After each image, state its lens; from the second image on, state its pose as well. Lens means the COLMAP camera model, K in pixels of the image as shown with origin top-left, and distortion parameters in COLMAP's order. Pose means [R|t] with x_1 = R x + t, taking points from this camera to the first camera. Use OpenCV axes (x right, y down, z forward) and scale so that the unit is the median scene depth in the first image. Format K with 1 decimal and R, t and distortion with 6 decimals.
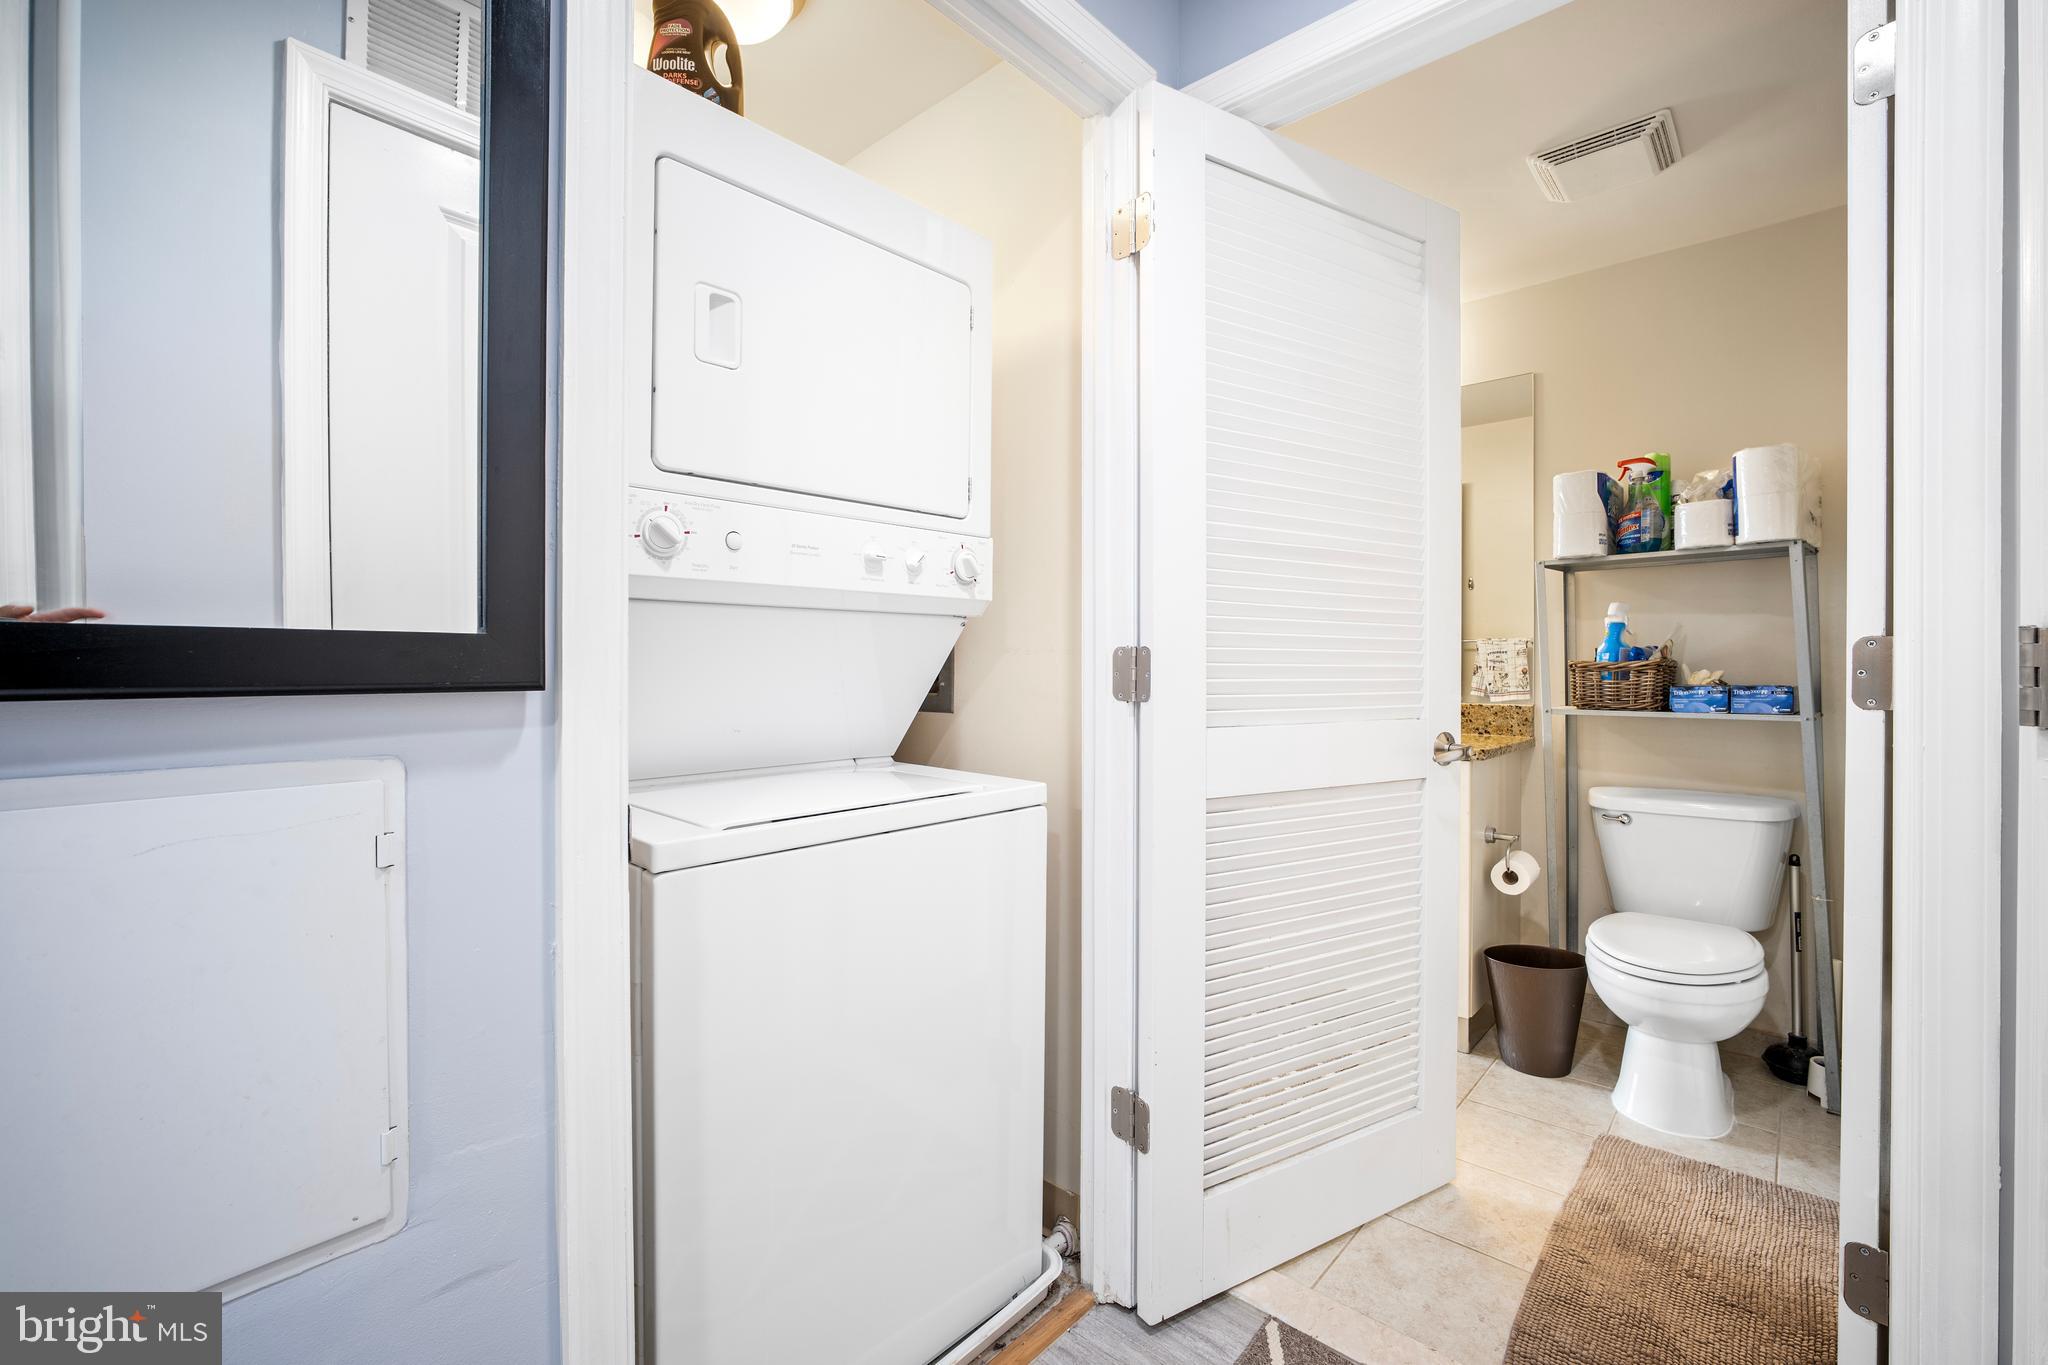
lens RADIAL K [[865.8, 0, 1028.3], [0, 865.8, 660.9], [0, 0, 1]] dist [-0.025396, 0.001034]
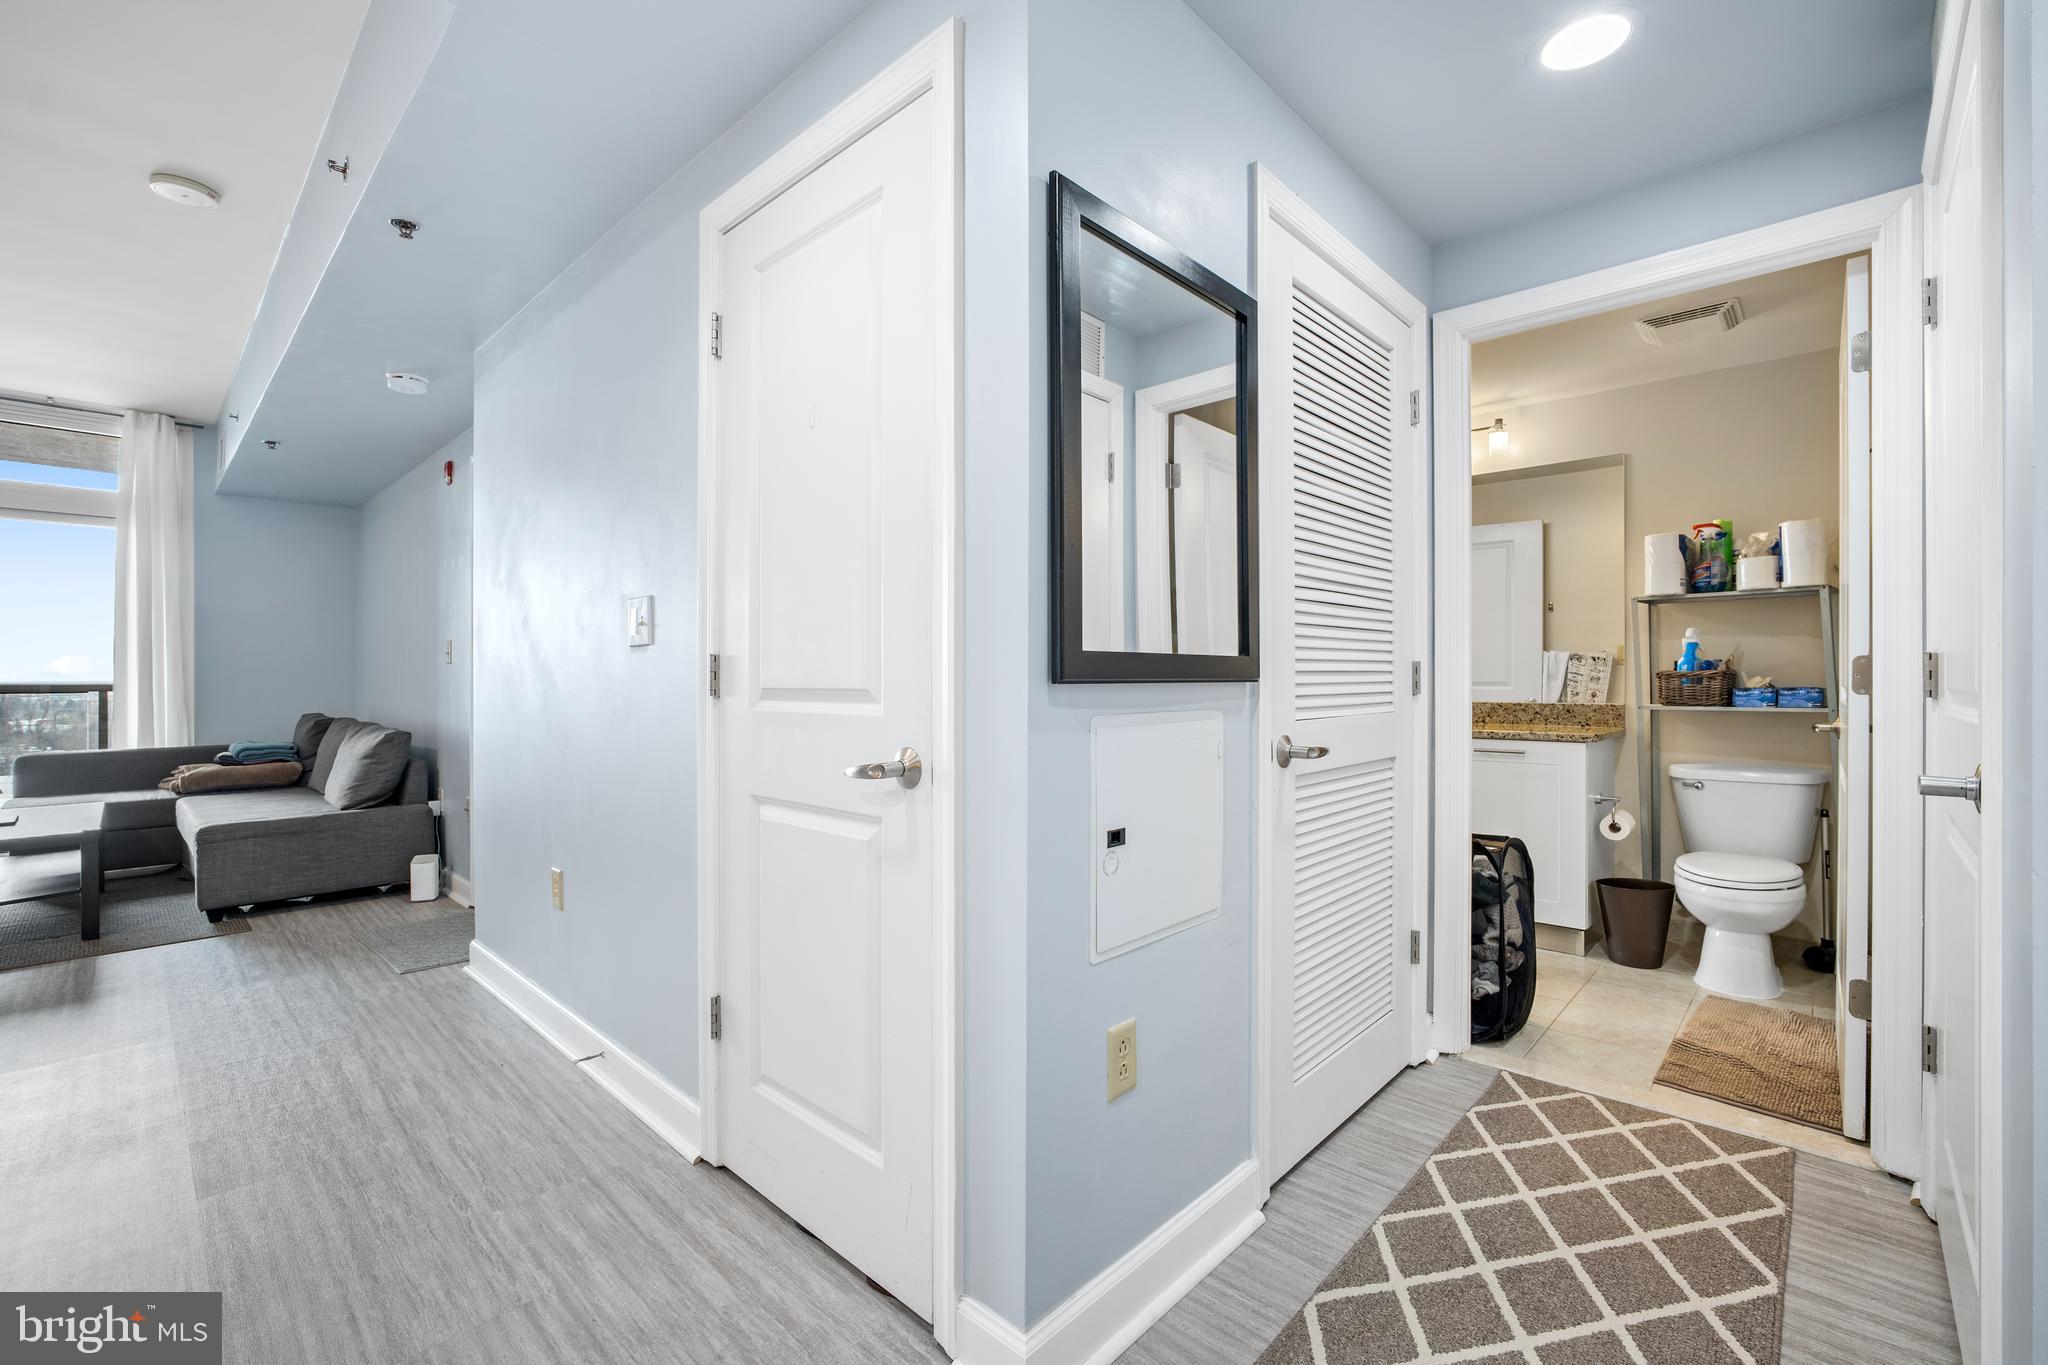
lens RADIAL K [[865.8, 0, 1022.2], [0, 865.8, 673.0], [0, 0, 1]] dist [-0.025396, 0.001034]
pose [[0.999610, -0.001902, -0.027851, -0.364860], [0.001885, 0.999998, -0.000638, 0.003194], [0.027852, 0.000586, 0.999612, -0.416000]]
